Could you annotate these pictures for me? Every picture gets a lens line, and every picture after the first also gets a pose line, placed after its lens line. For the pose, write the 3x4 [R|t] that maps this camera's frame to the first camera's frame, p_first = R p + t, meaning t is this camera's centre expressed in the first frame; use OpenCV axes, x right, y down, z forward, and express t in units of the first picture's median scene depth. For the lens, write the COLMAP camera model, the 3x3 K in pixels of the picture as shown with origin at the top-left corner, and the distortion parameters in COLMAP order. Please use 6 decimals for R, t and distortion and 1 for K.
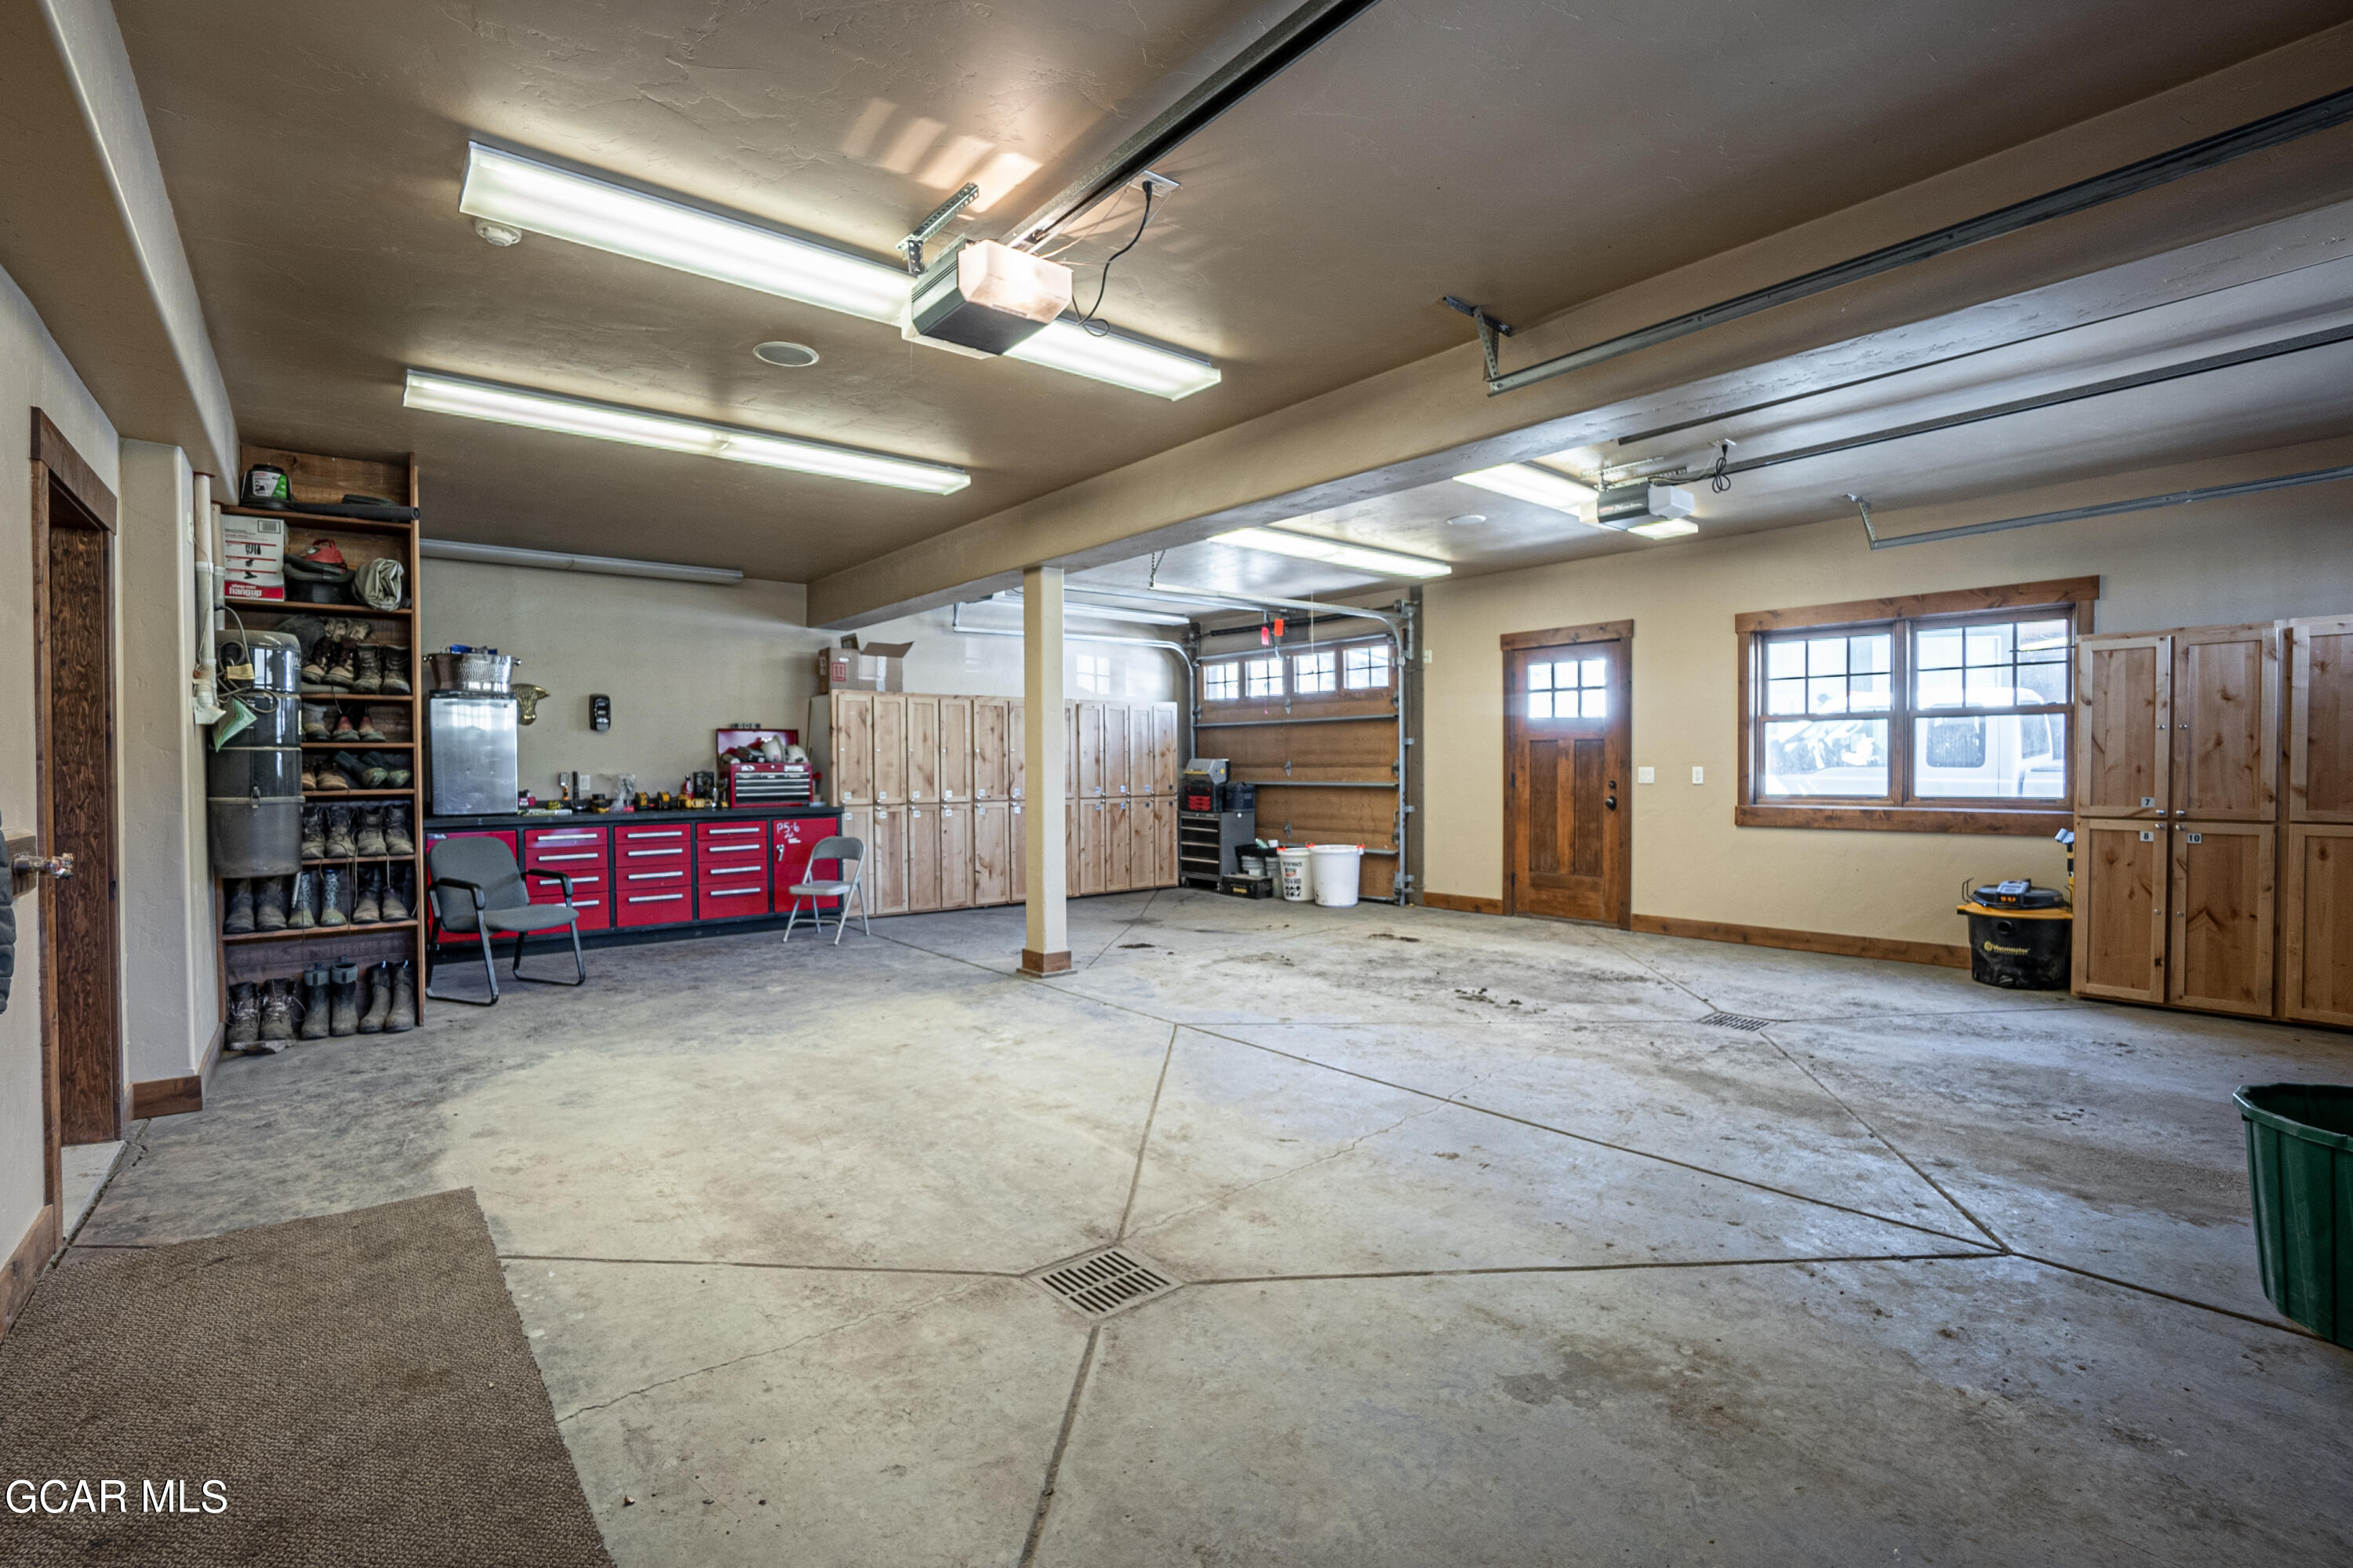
lens RADIAL K [[1038.4, 0, 1169.1], [0, 1038.4, 782.5], [0, 0, 1]] dist [-0.035558, 0.000667]
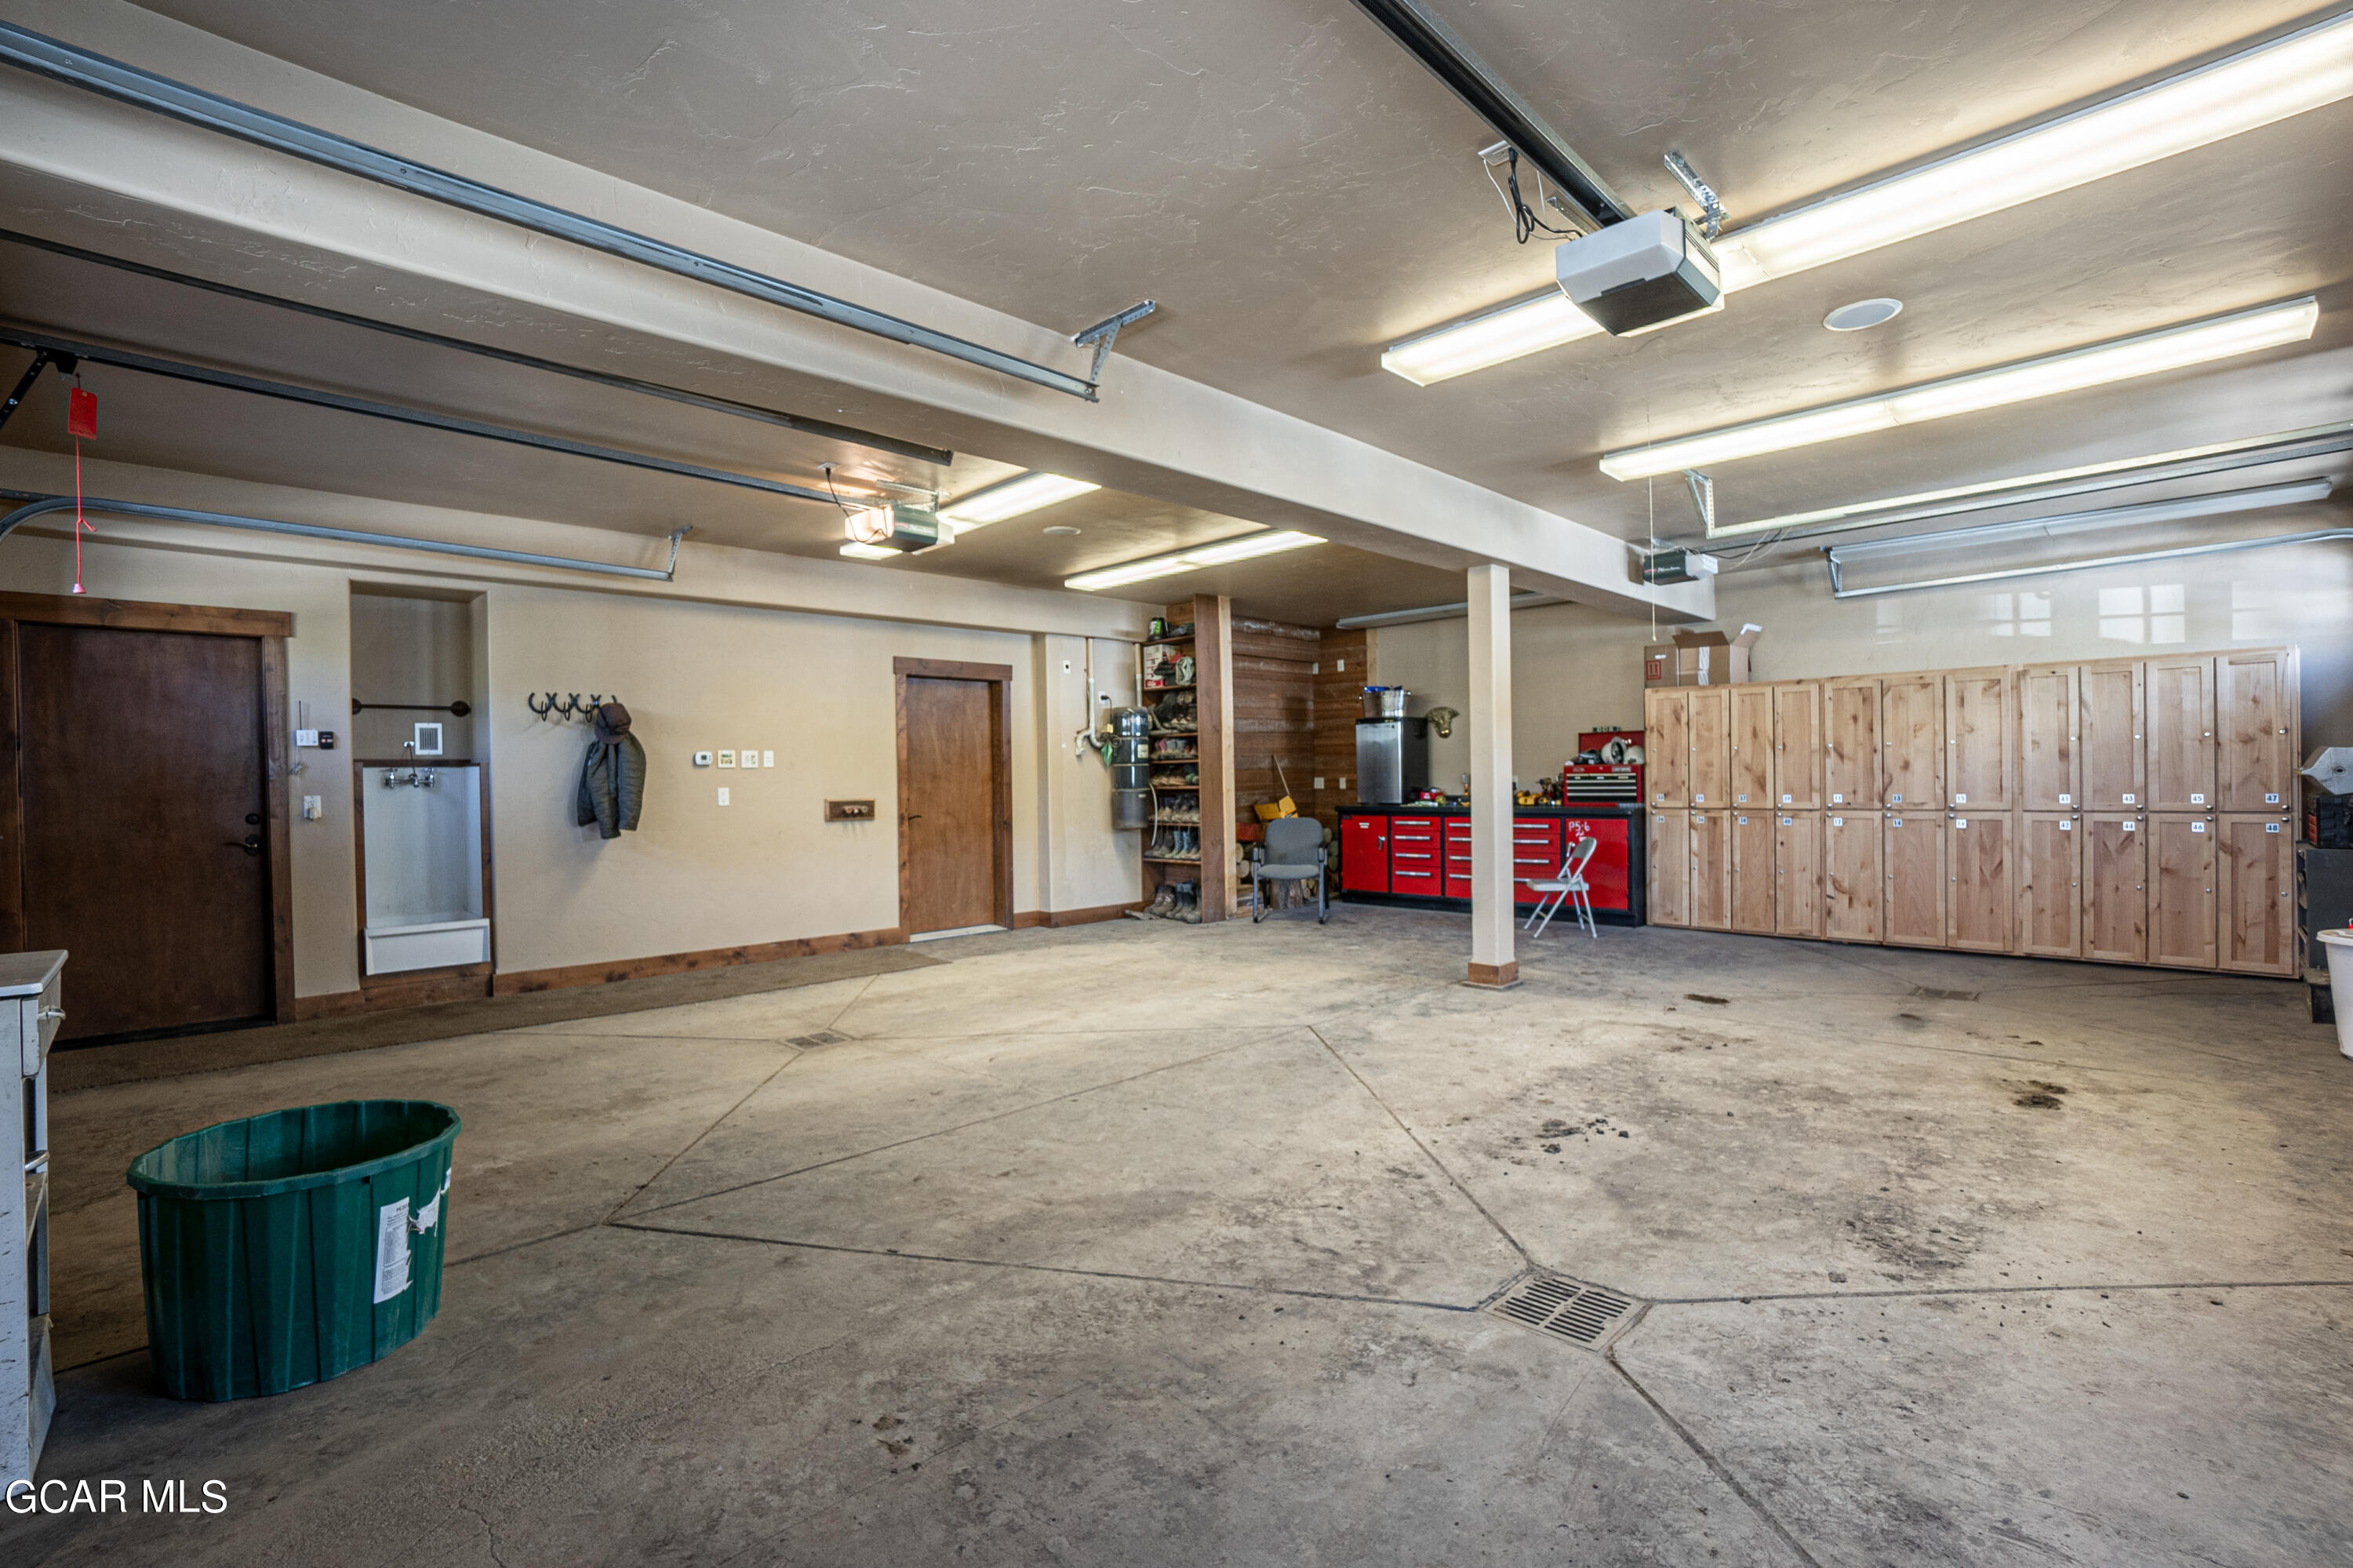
lens RADIAL K [[1038.4, 0, 1169.1], [0, 1038.4, 779.7], [0, 0, 1]] dist [-0.035558, 0.000667]
pose [[0.089491, 0.010026, -0.995937, 0.591695], [-0.000444, 0.999950, 0.010026, -0.012901], [0.995988, -0.000455, 0.089491, 0.446713]]
